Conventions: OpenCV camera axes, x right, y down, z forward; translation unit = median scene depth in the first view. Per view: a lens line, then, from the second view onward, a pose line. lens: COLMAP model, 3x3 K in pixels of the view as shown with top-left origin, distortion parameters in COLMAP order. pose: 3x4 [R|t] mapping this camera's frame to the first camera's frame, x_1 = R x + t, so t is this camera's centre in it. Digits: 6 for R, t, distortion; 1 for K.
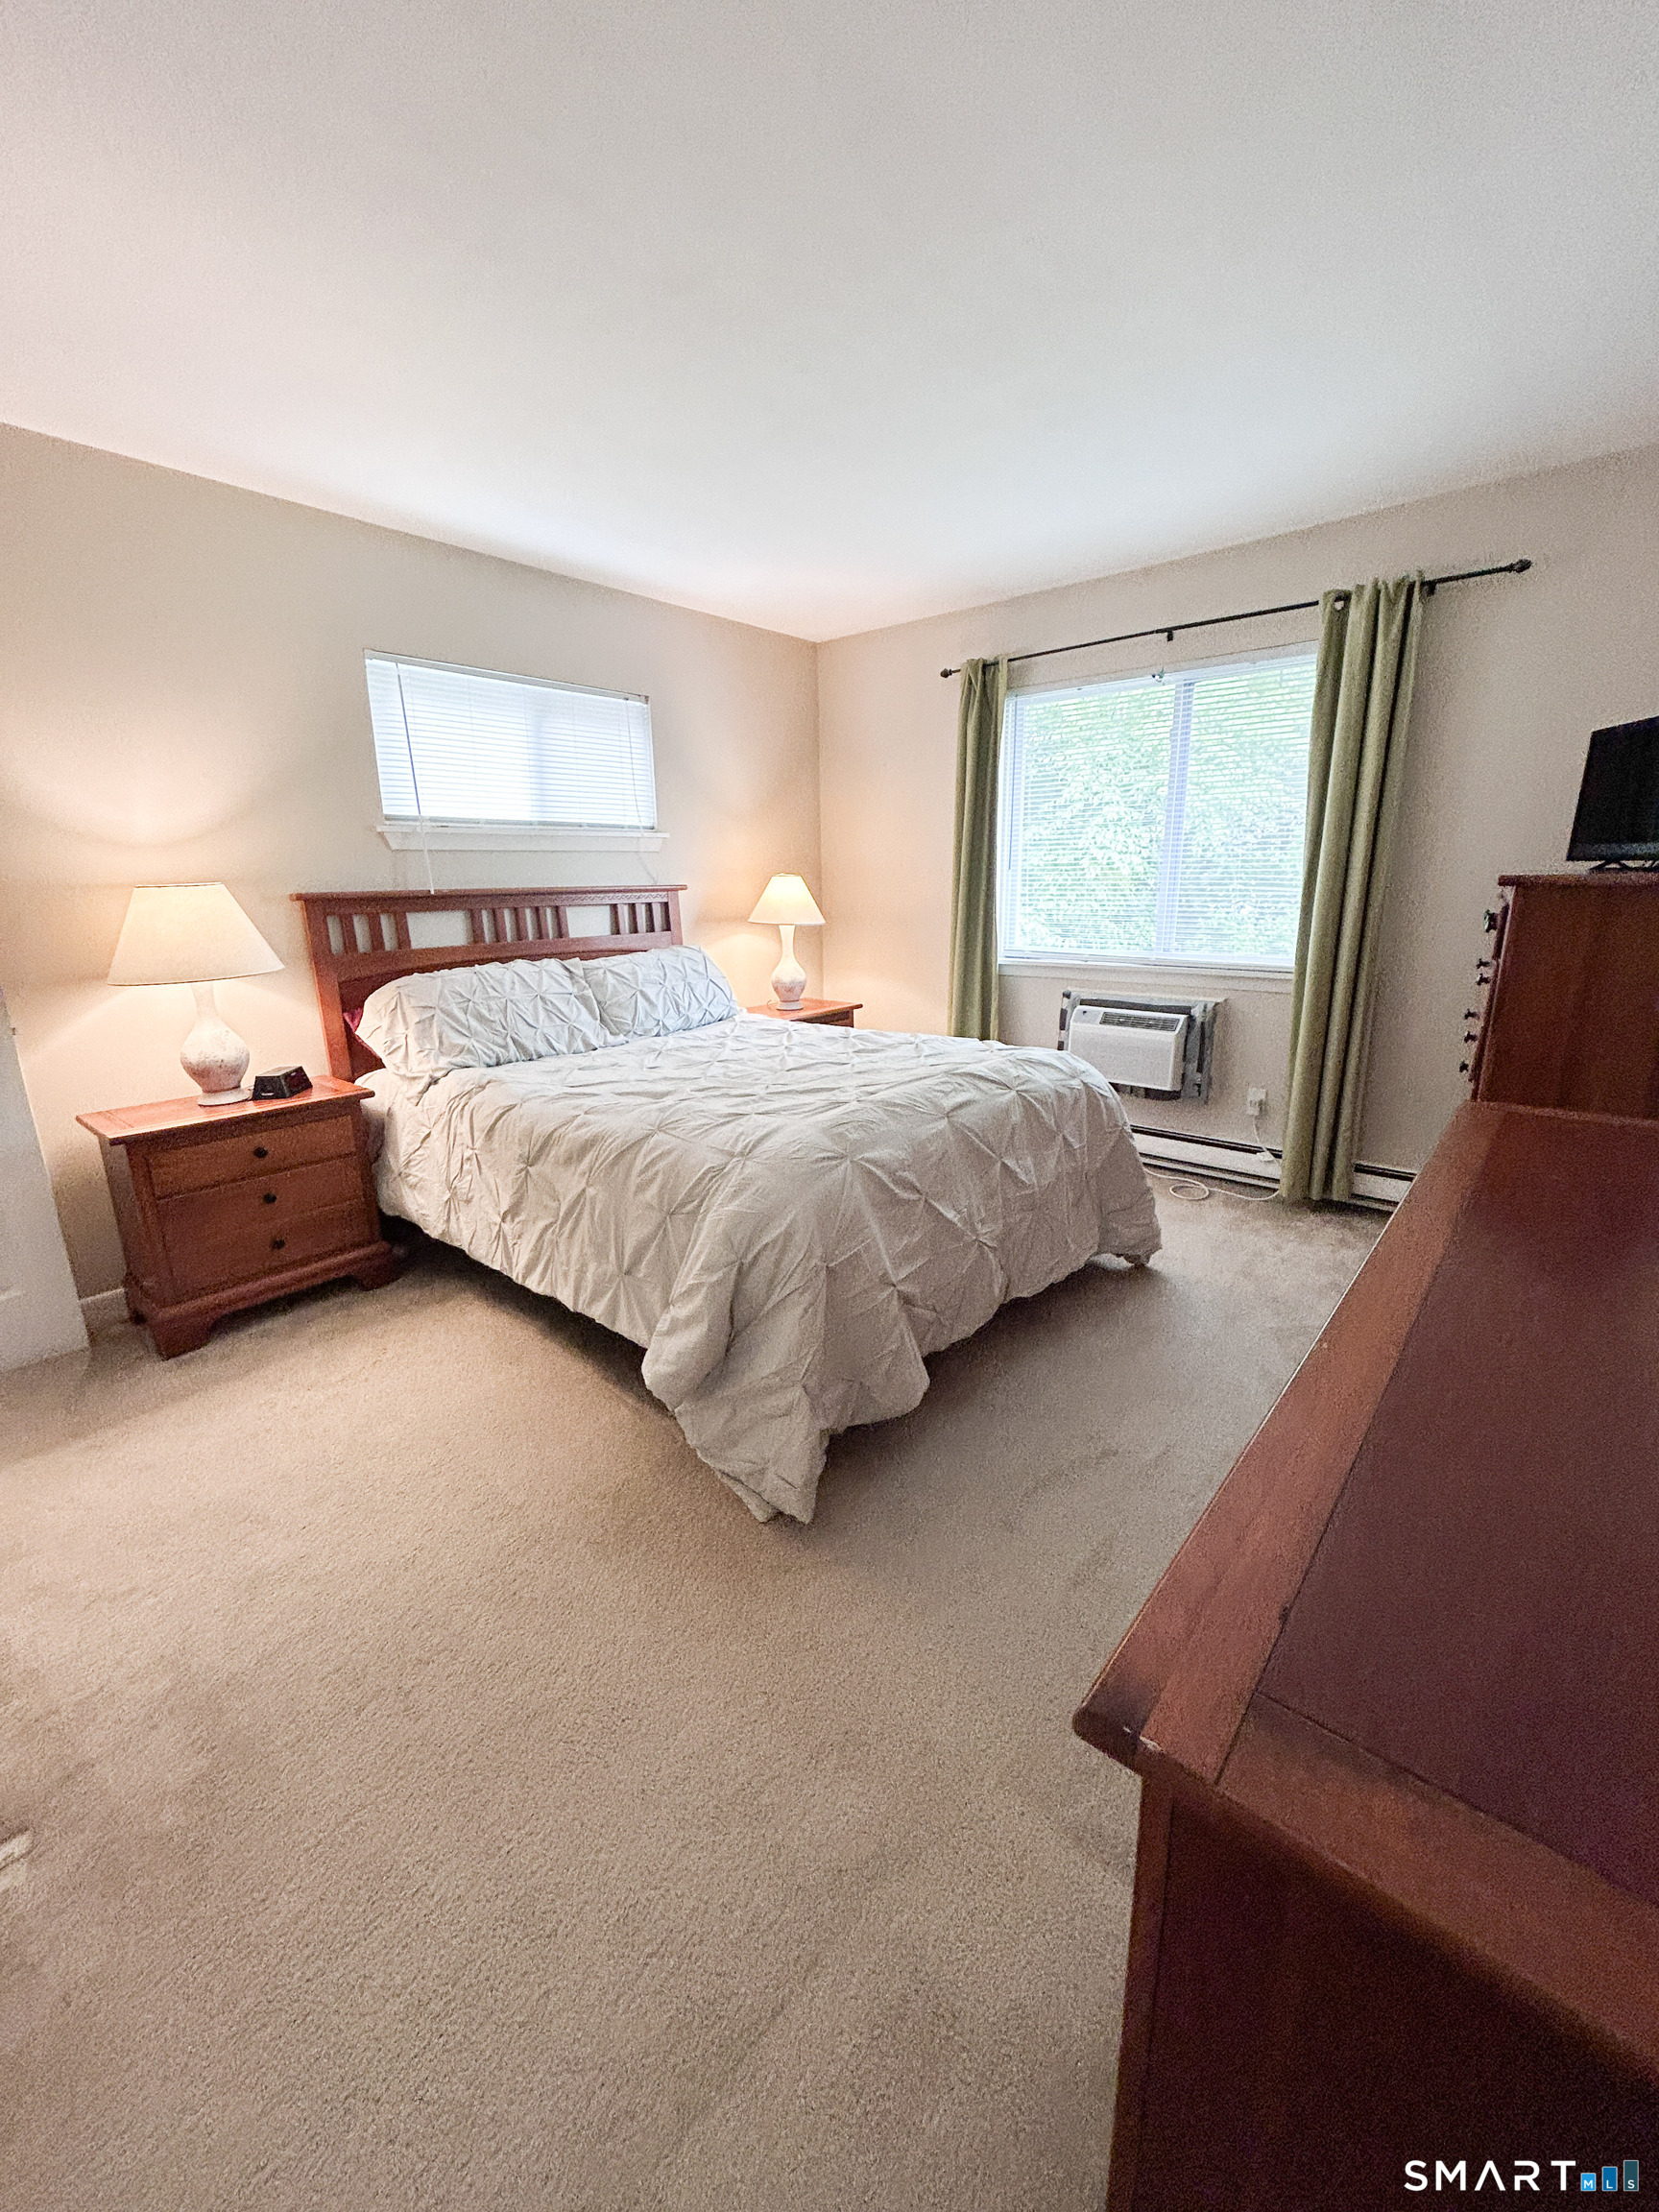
lens RADIAL K [[887.1, 0, 822.0], [0, 887.1, 1107.6], [0, 0, 1]] dist [-0.001435, -0.000104]
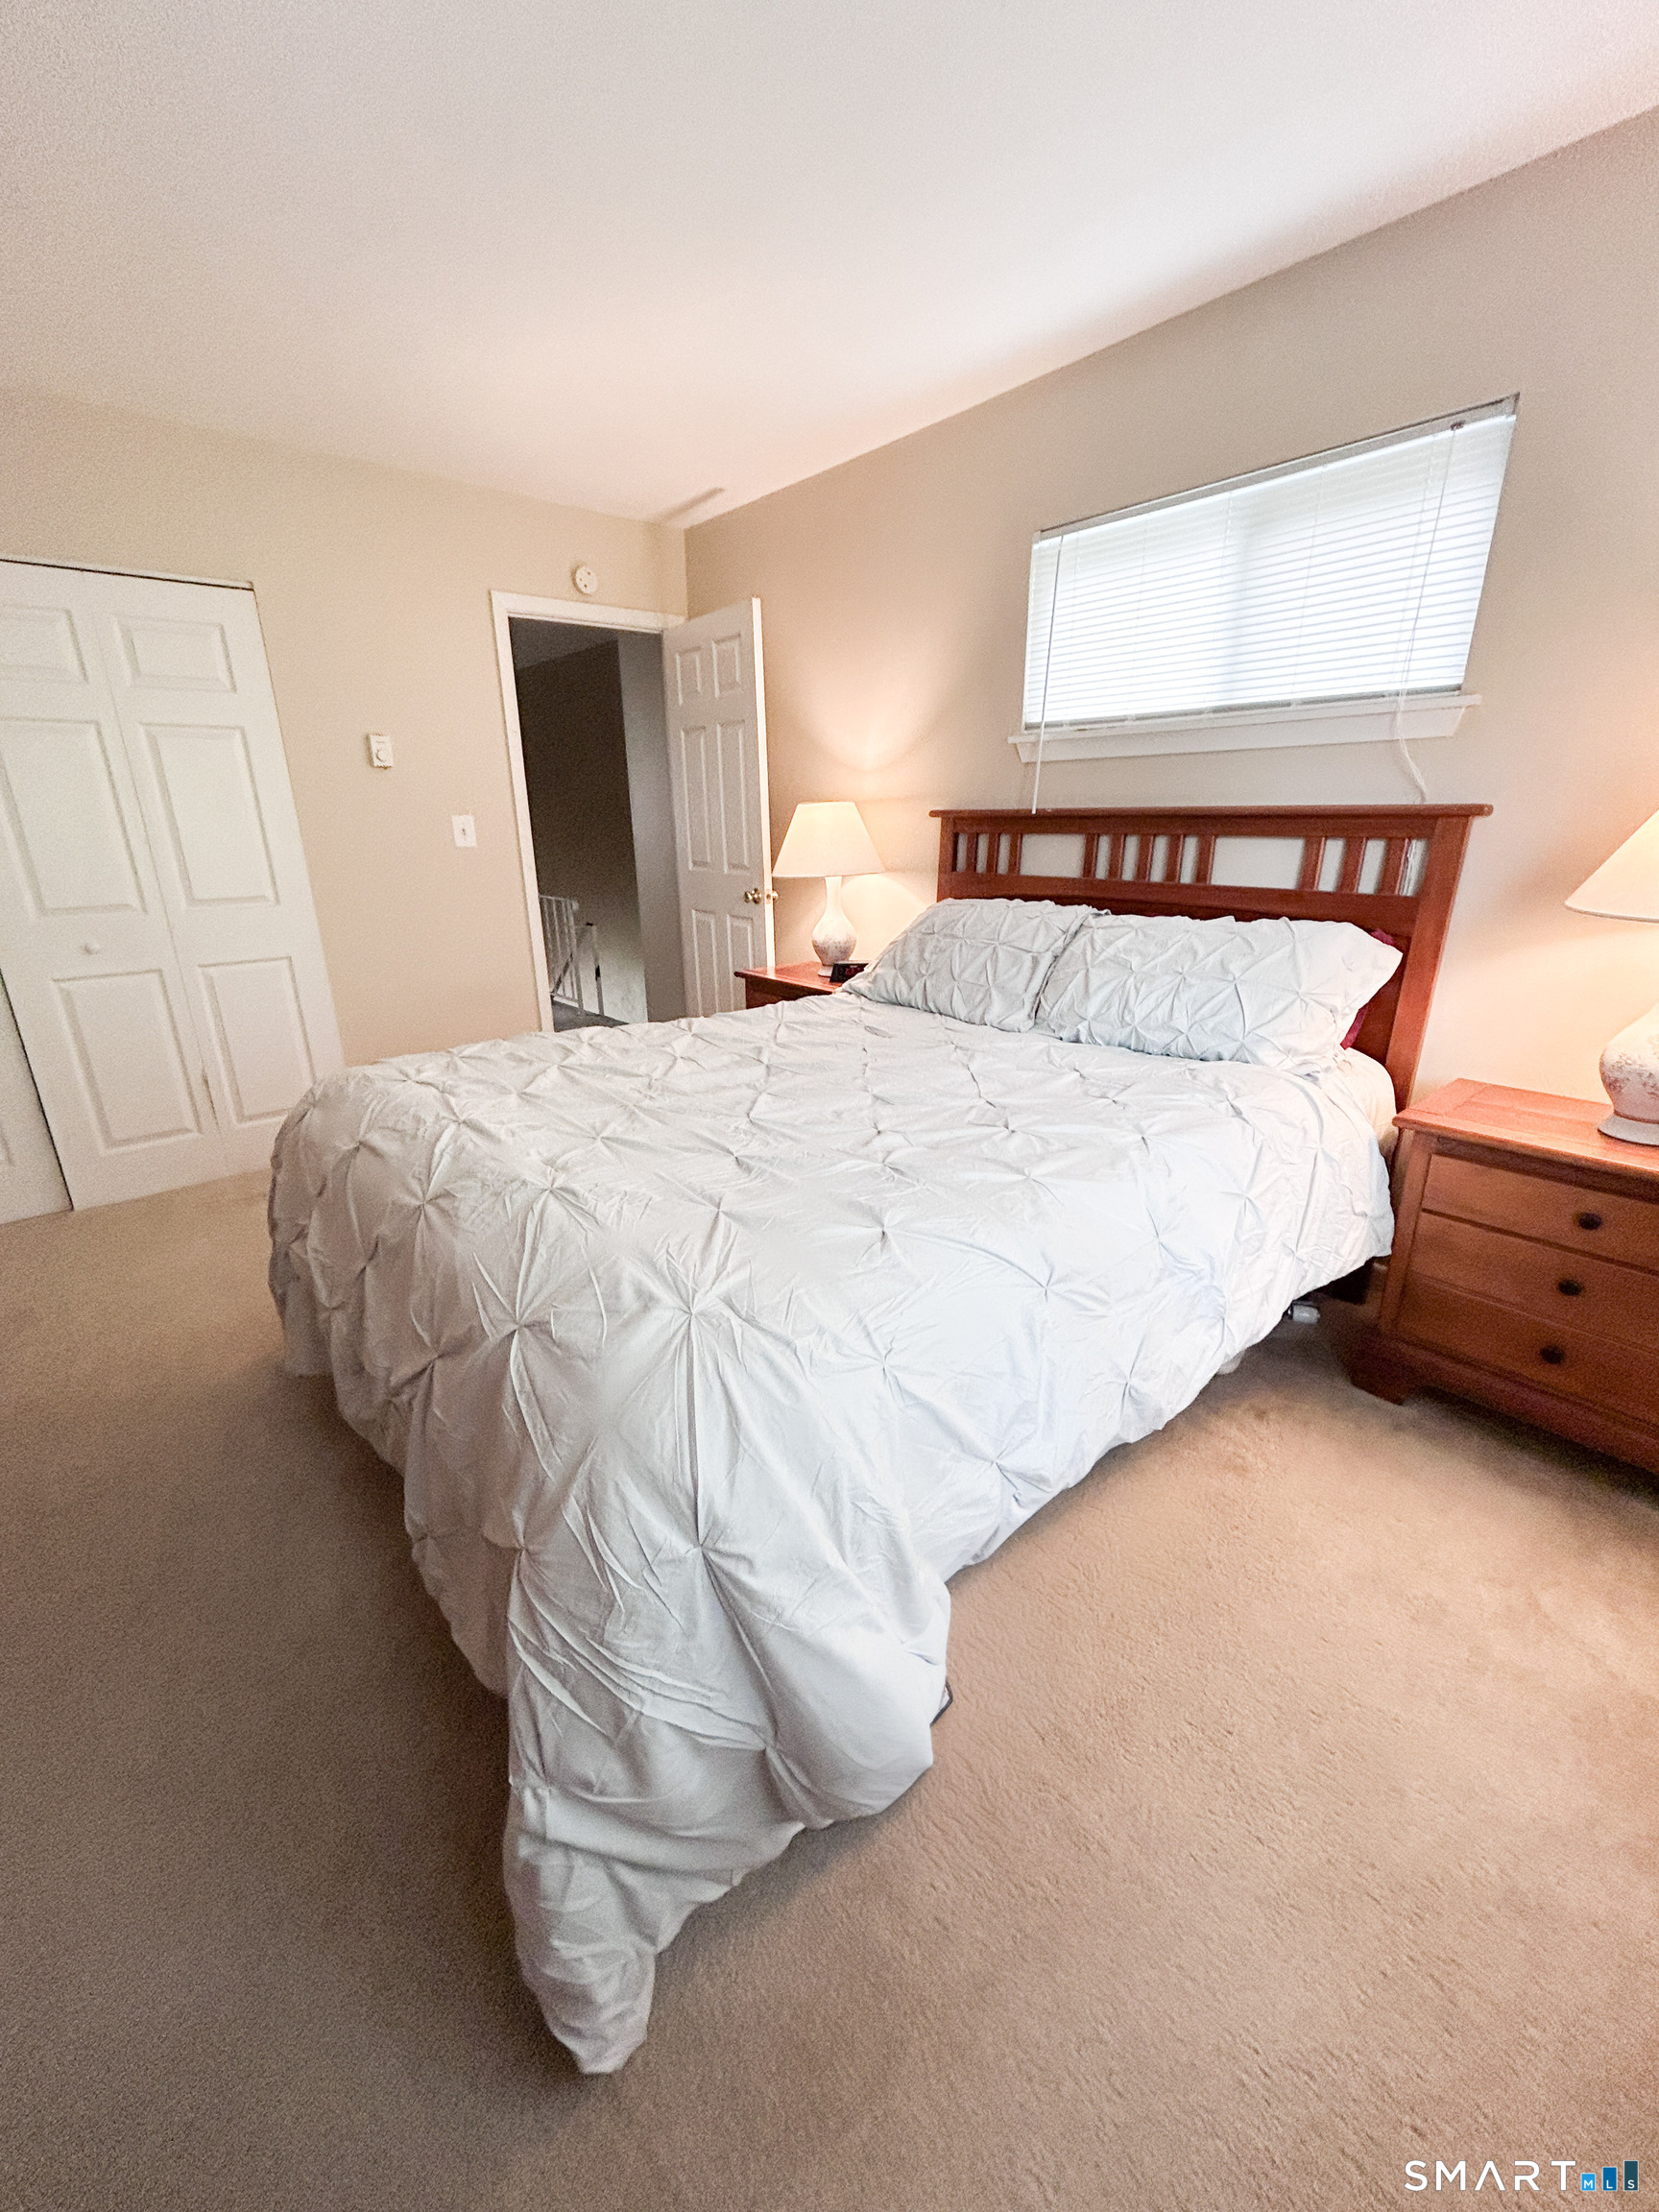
lens RADIAL K [[887.1, 0, 831.2], [0, 887.1, 1104.0], [0, 0, 1]] dist [-0.001435, -0.000104]
pose [[-0.145410, 0.325261, -0.934377, 0.471632], [-0.240374, 0.904503, 0.352269, -0.230647], [0.959727, 0.275824, -0.053340, 0.890525]]
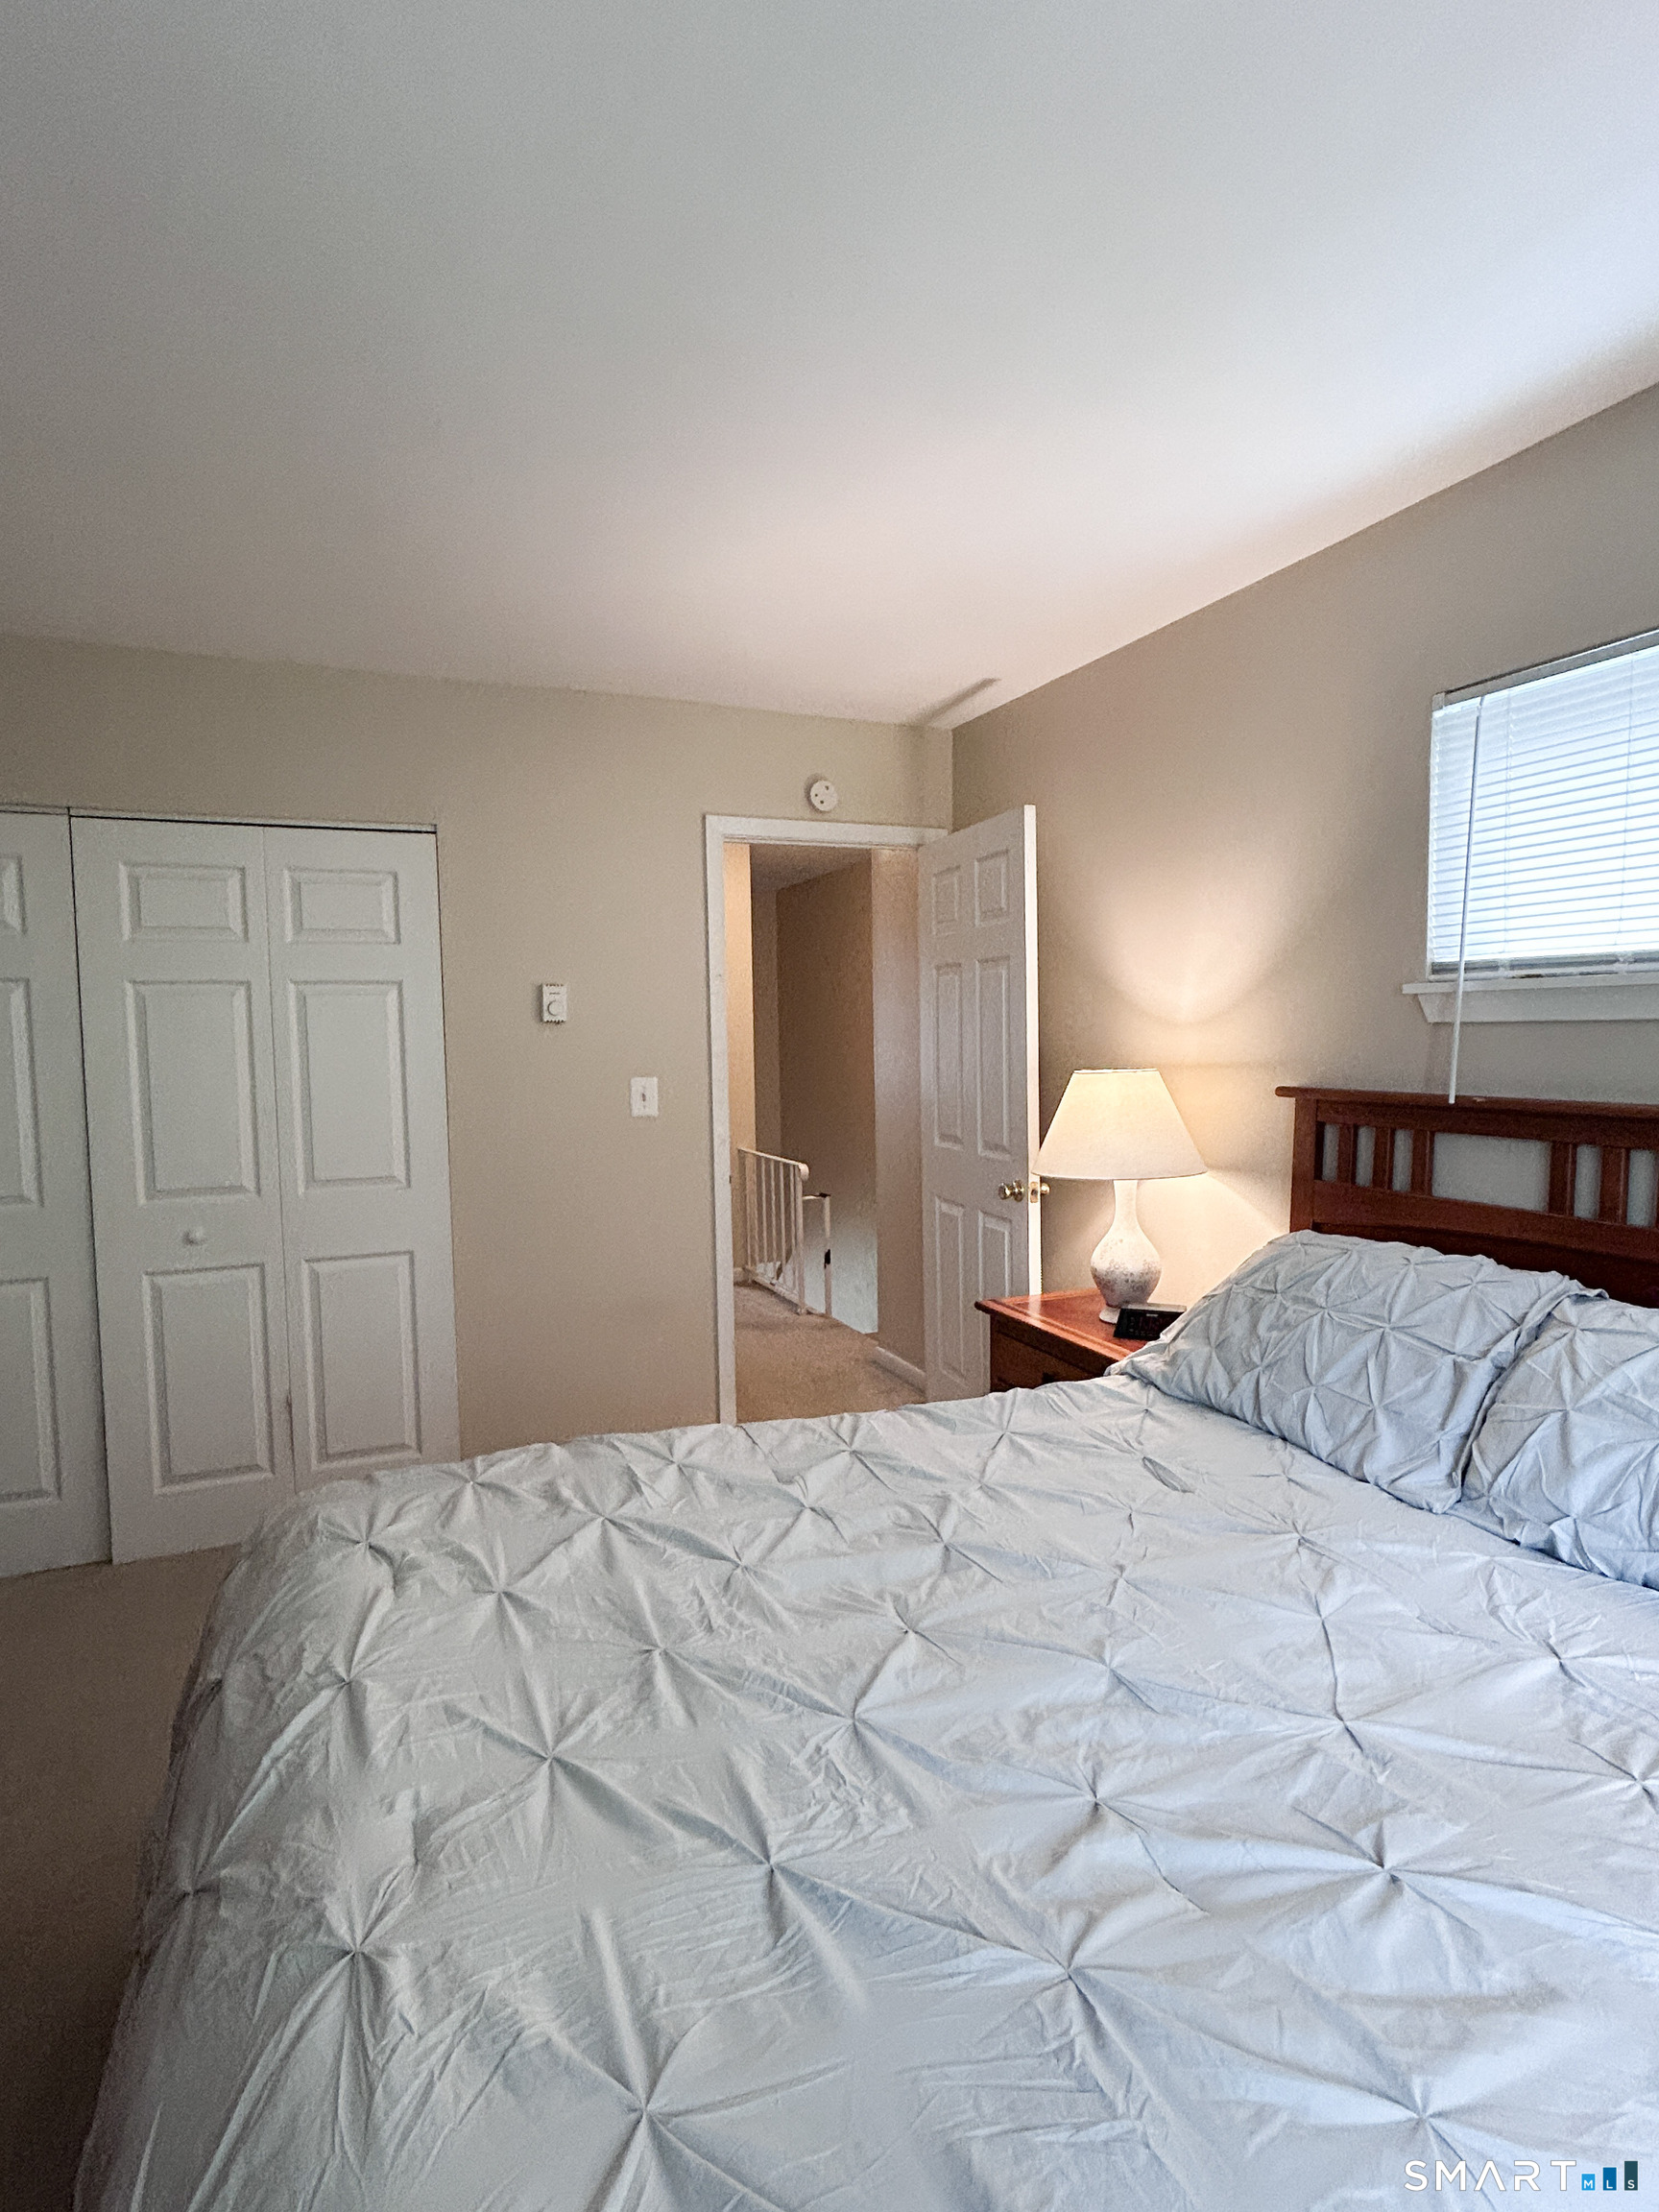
lens RADIAL K [[1135.5, 0, 836.6], [0, 1135.5, 1104.7], [0, 0, 1]] dist [-0.003535, -0.001839]
pose [[-0.430006, 0.078482, -0.899408, 0.311400], [-0.212507, 0.959426, 0.185318, -0.274341], [0.877460, 0.270818, -0.395881, 0.901791]]
